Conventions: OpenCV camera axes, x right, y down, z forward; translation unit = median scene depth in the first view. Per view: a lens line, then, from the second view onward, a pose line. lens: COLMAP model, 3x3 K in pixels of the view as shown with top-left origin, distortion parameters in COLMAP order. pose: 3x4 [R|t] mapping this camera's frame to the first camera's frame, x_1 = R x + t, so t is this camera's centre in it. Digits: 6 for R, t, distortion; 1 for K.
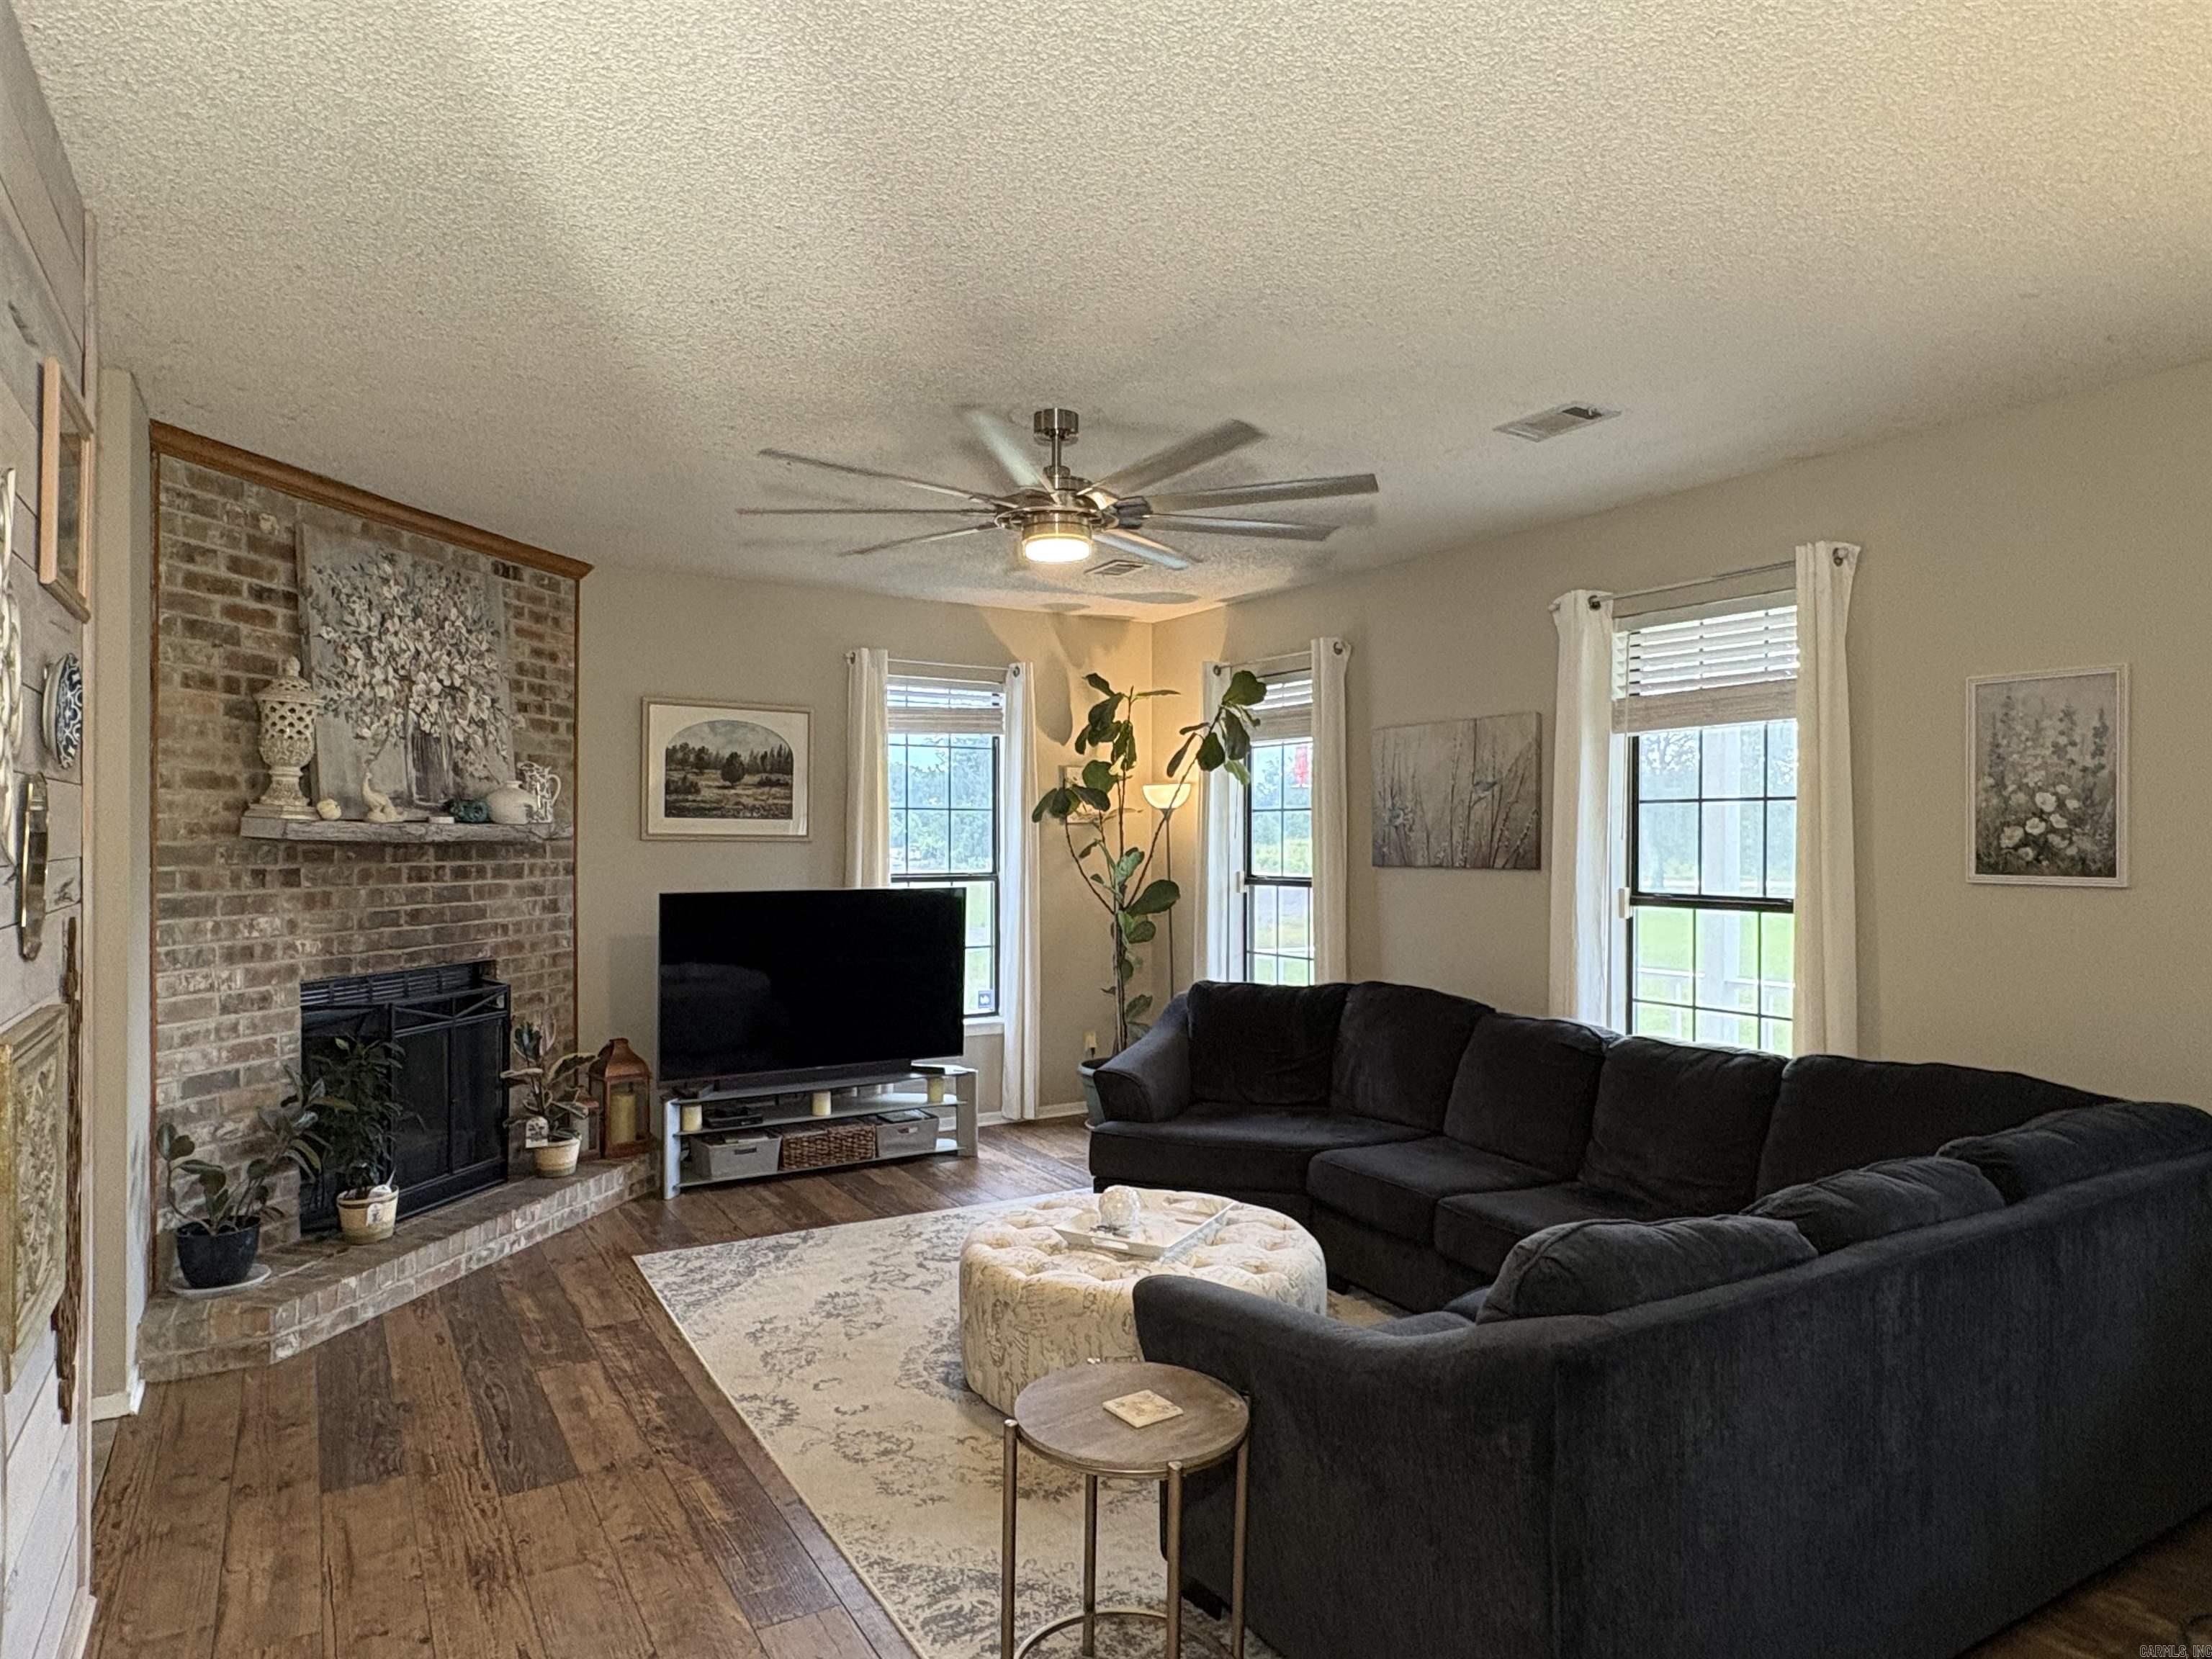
lens RADIAL K [[1325.1, 0, 1095.4], [0, 1325.1, 837.6], [0, 0, 1]] dist [0.004829, 0.001041]
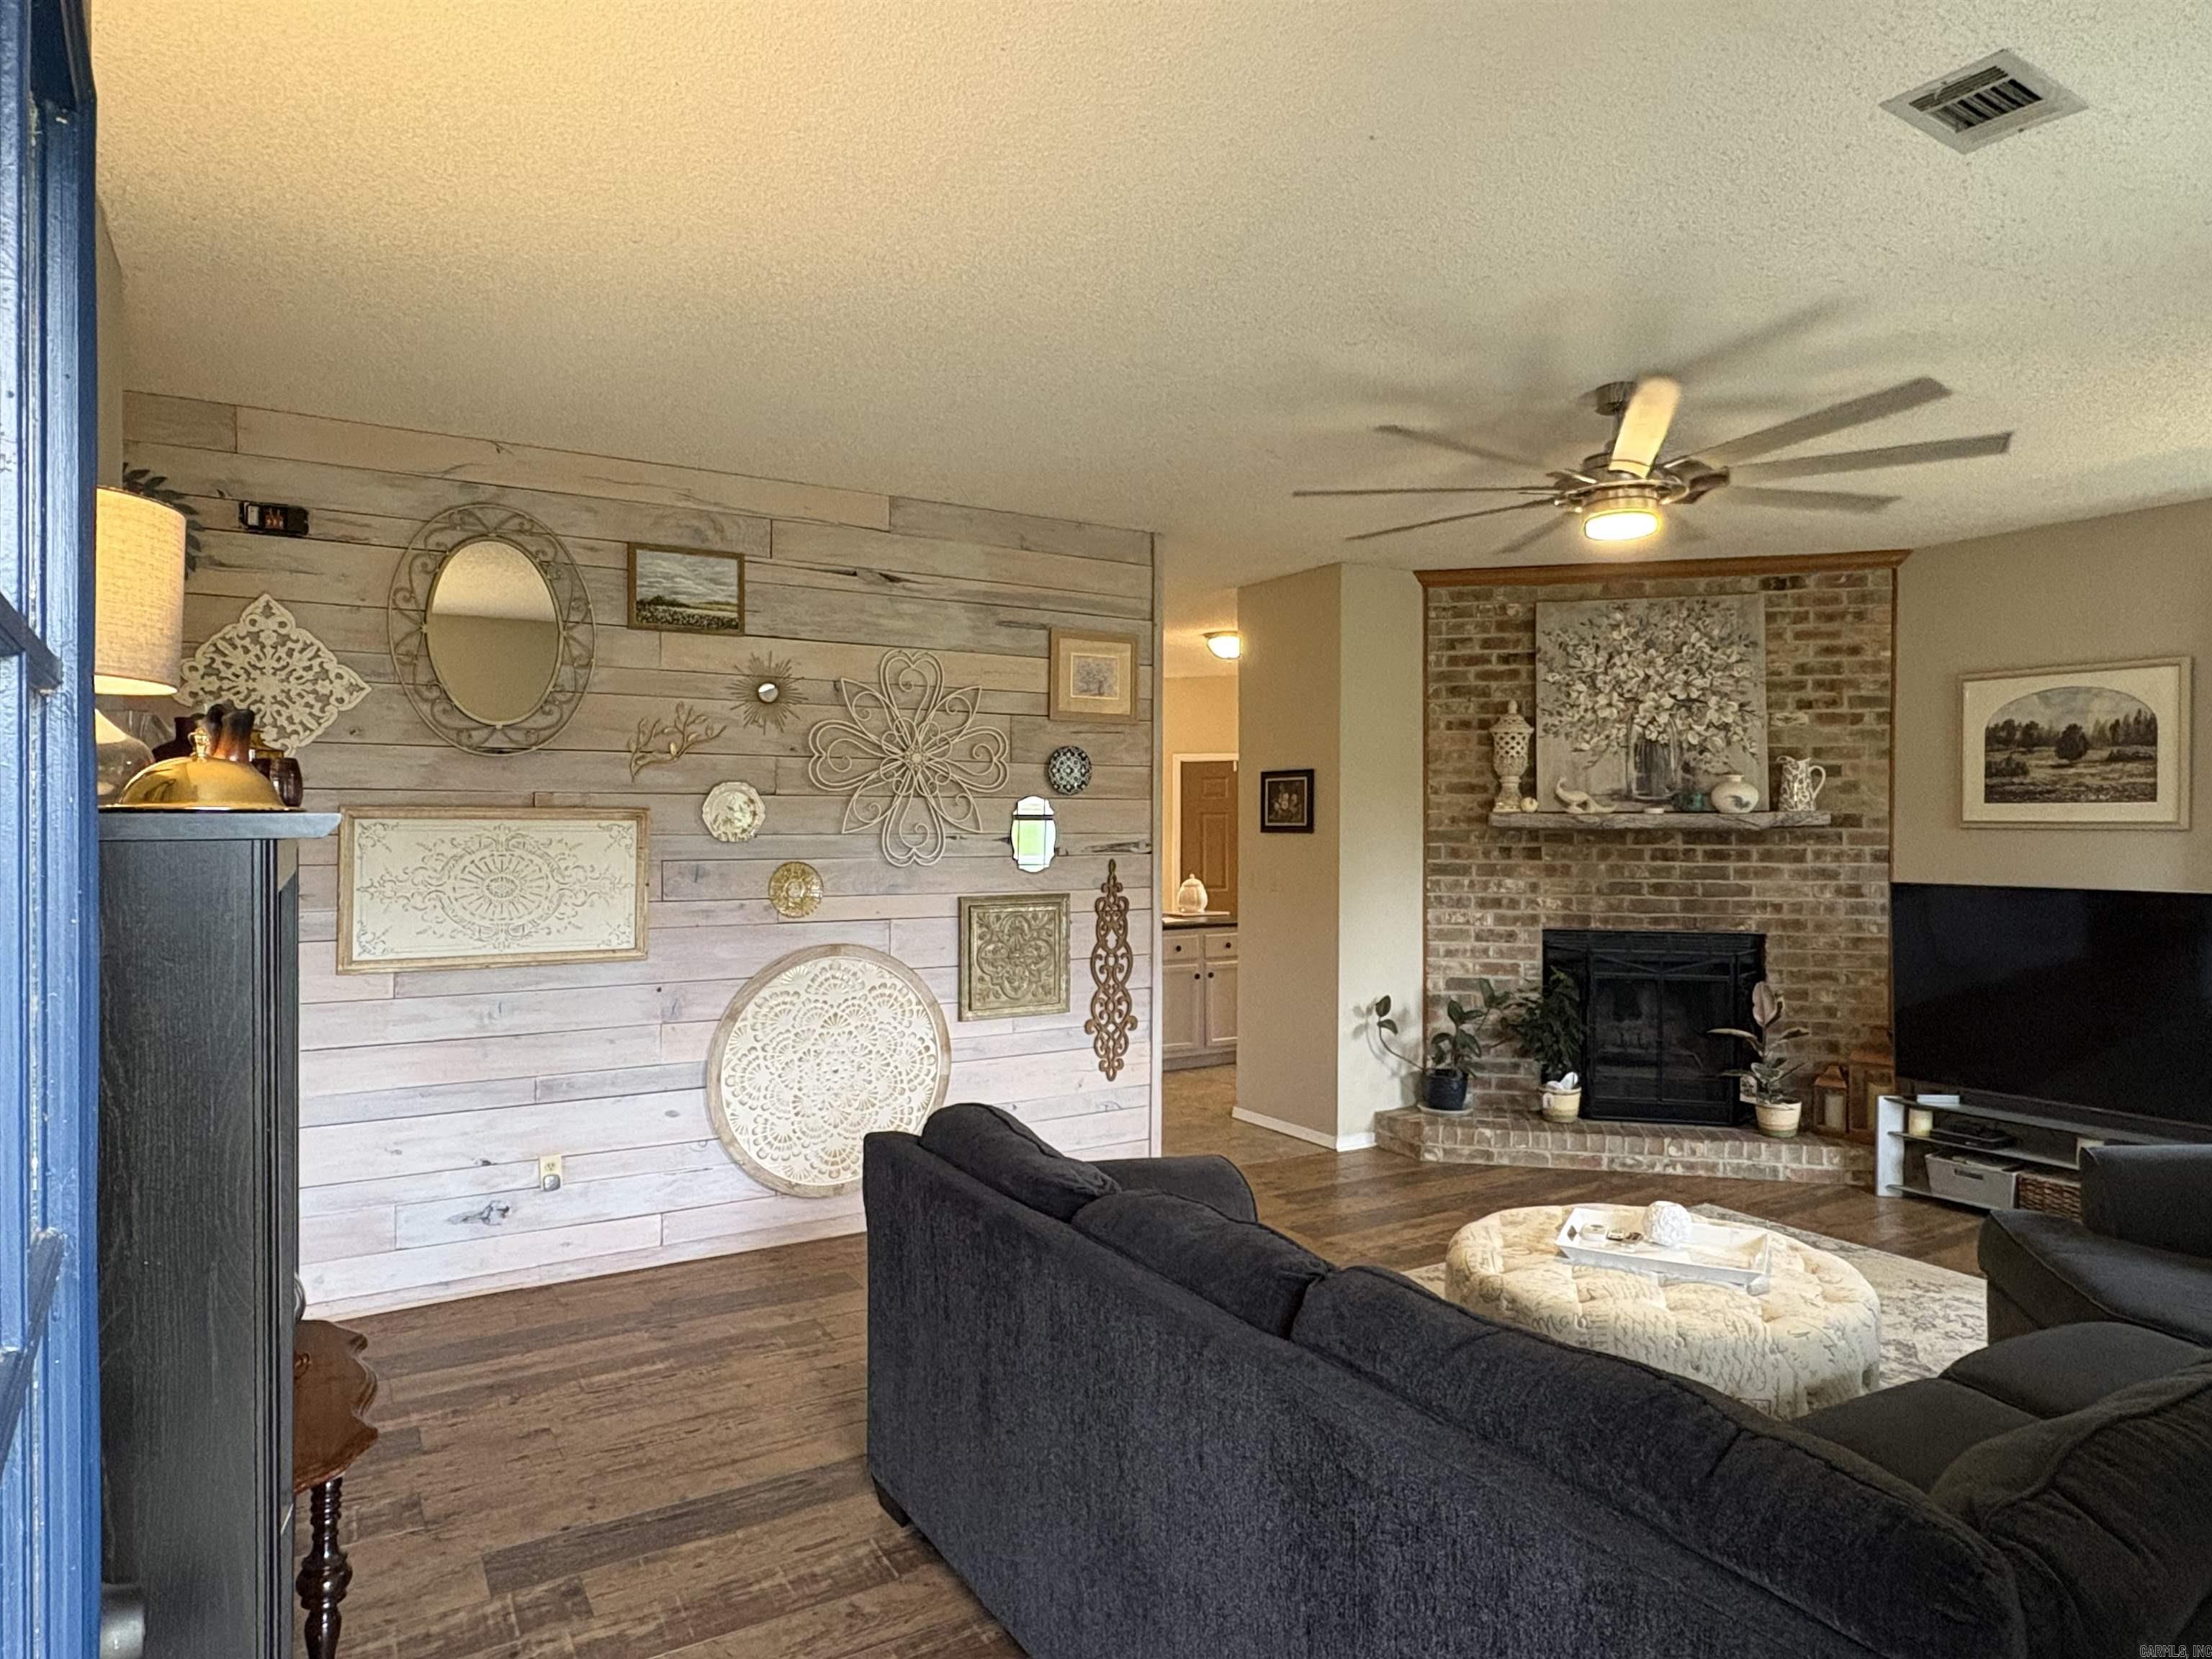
lens RADIAL K [[1325.1, 0, 1099.8], [0, 1325.1, 833.6], [0, 0, 1]] dist [0.004829, 0.001041]
pose [[0.010057, 0.003526, -0.999943, 0.790147], [-0.001007, 0.999993, 0.003516, 0.004512], [0.999949, 0.000971, 0.010060, 0.508370]]
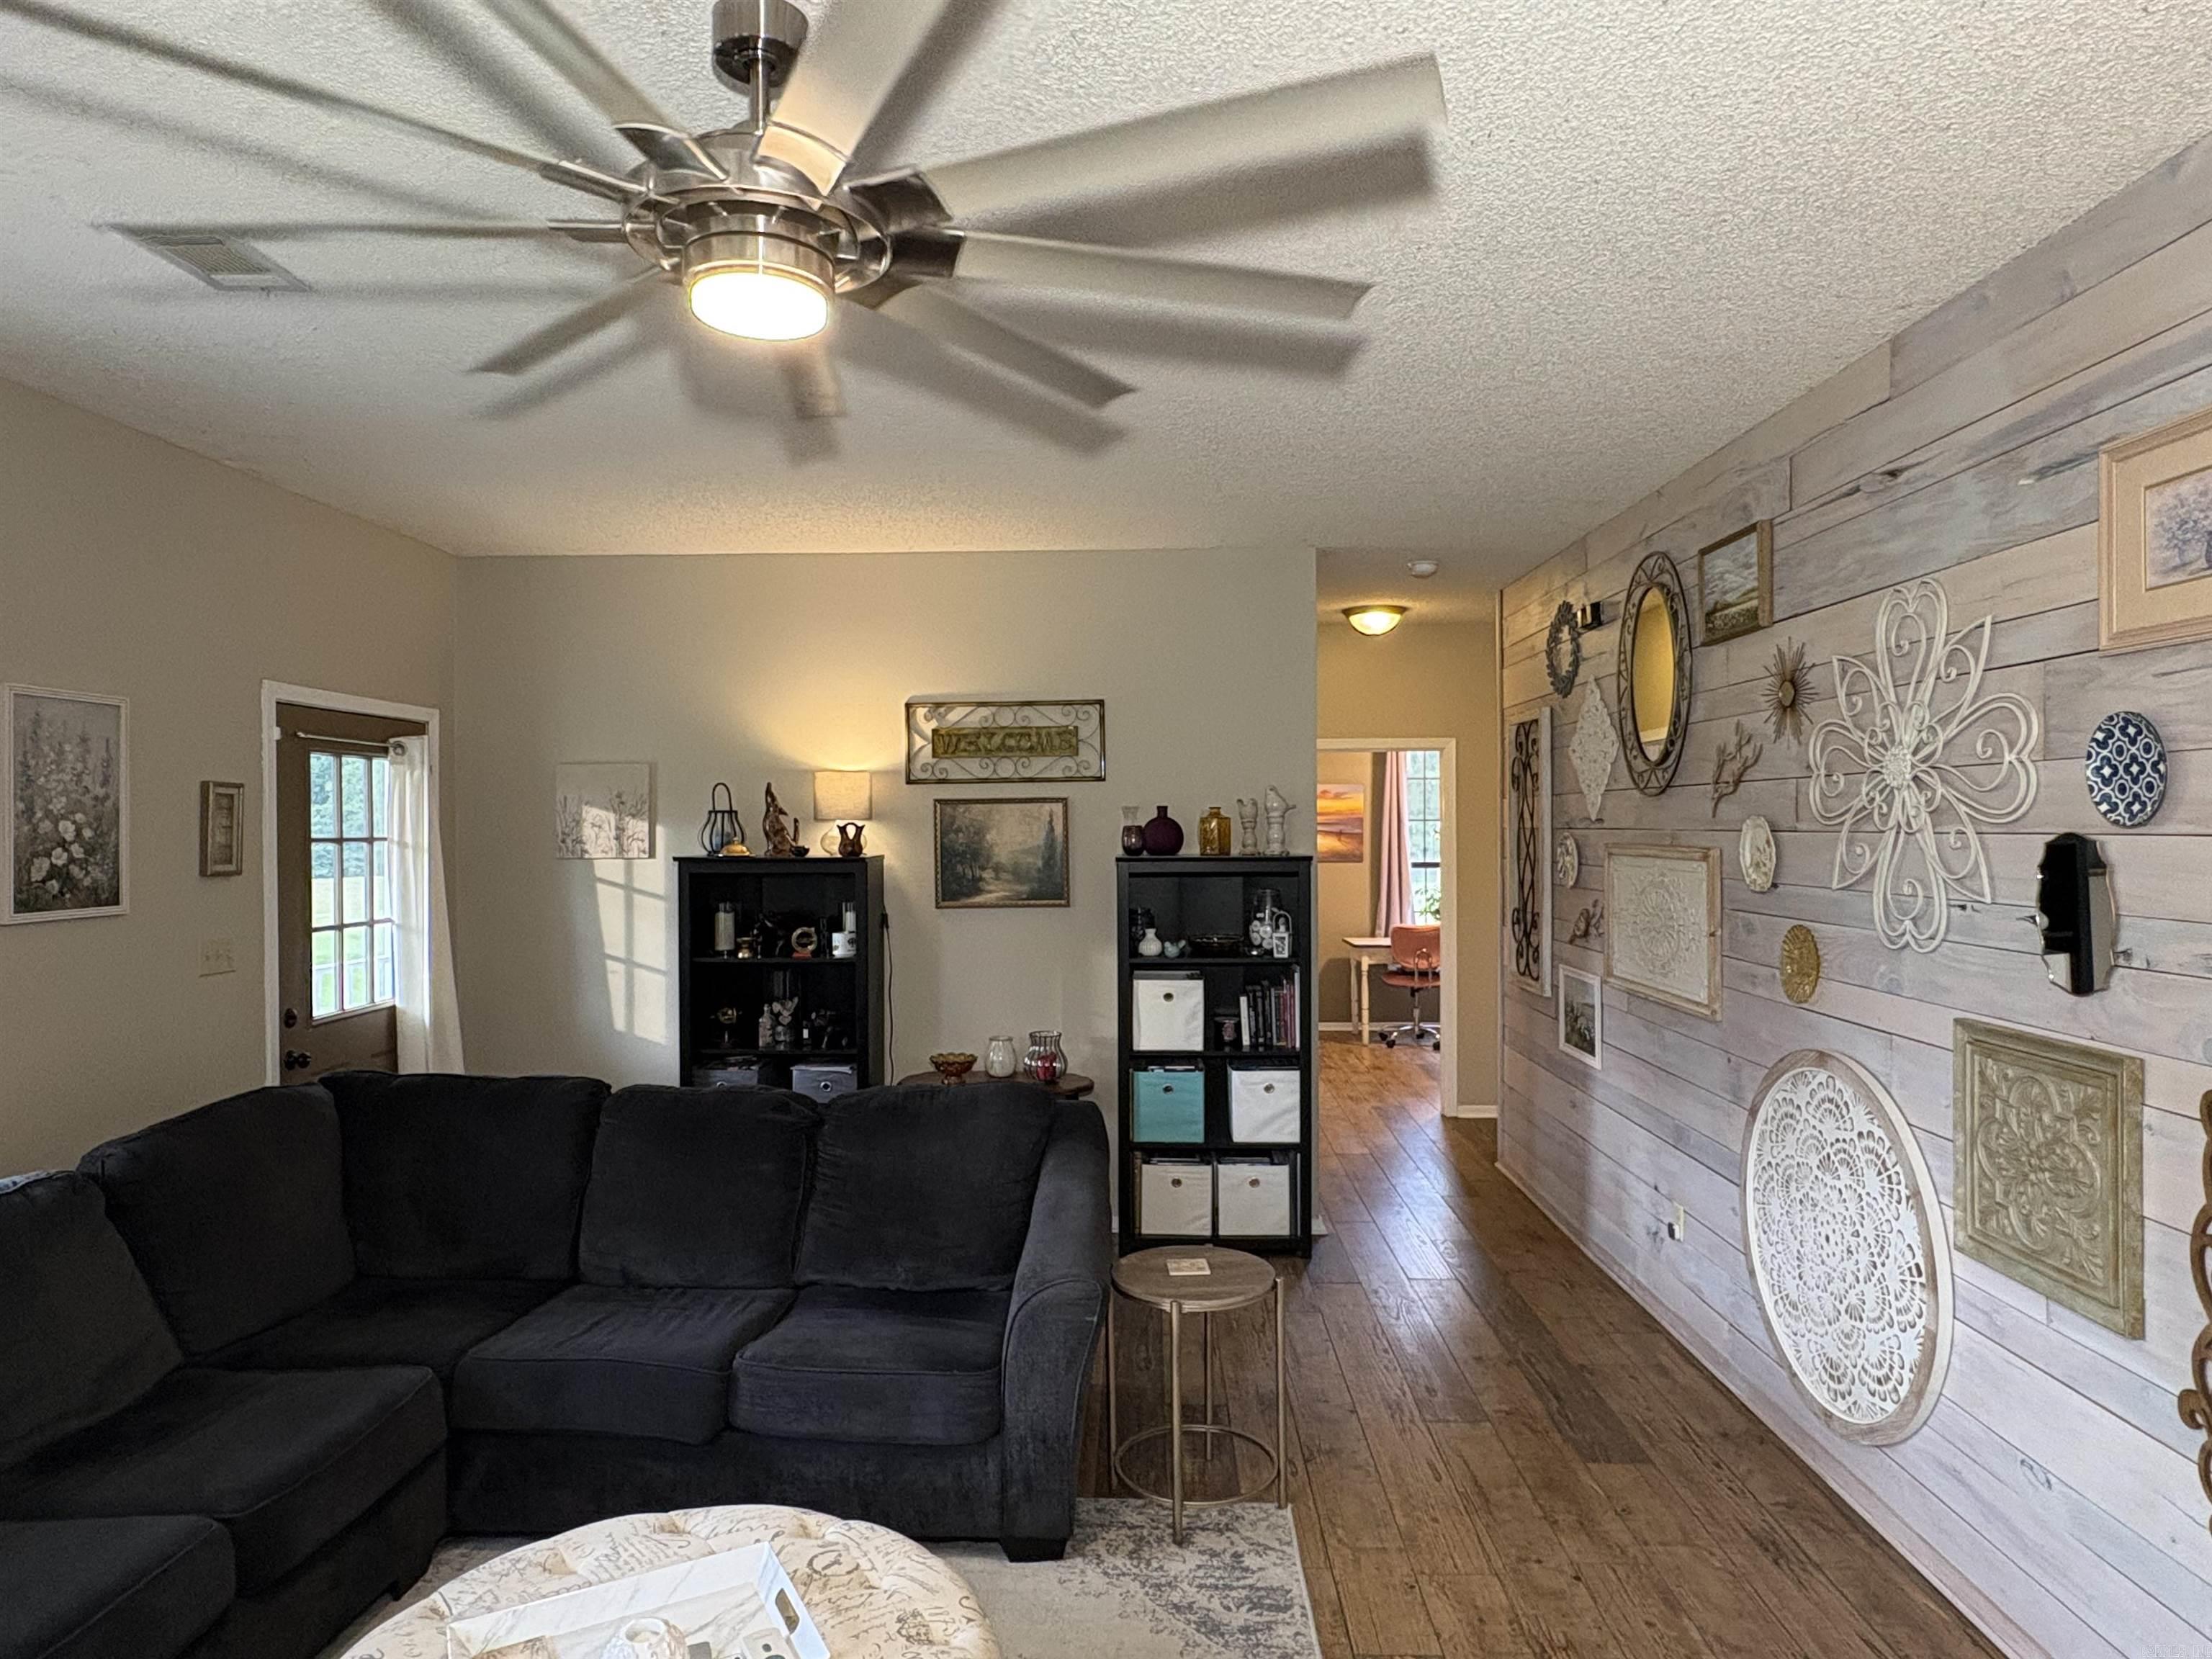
lens RADIAL K [[1325.1, 0, 1102.8], [0, 1325.1, 818.5], [0, 0, 1]] dist [0.004829, 0.001041]
pose [[-0.842064, -0.000137, 0.539378, -0.329414], [-0.000580, 1.000000, -0.000651, -0.028360], [-0.539378, -0.000861, -0.842064, 1.122762]]
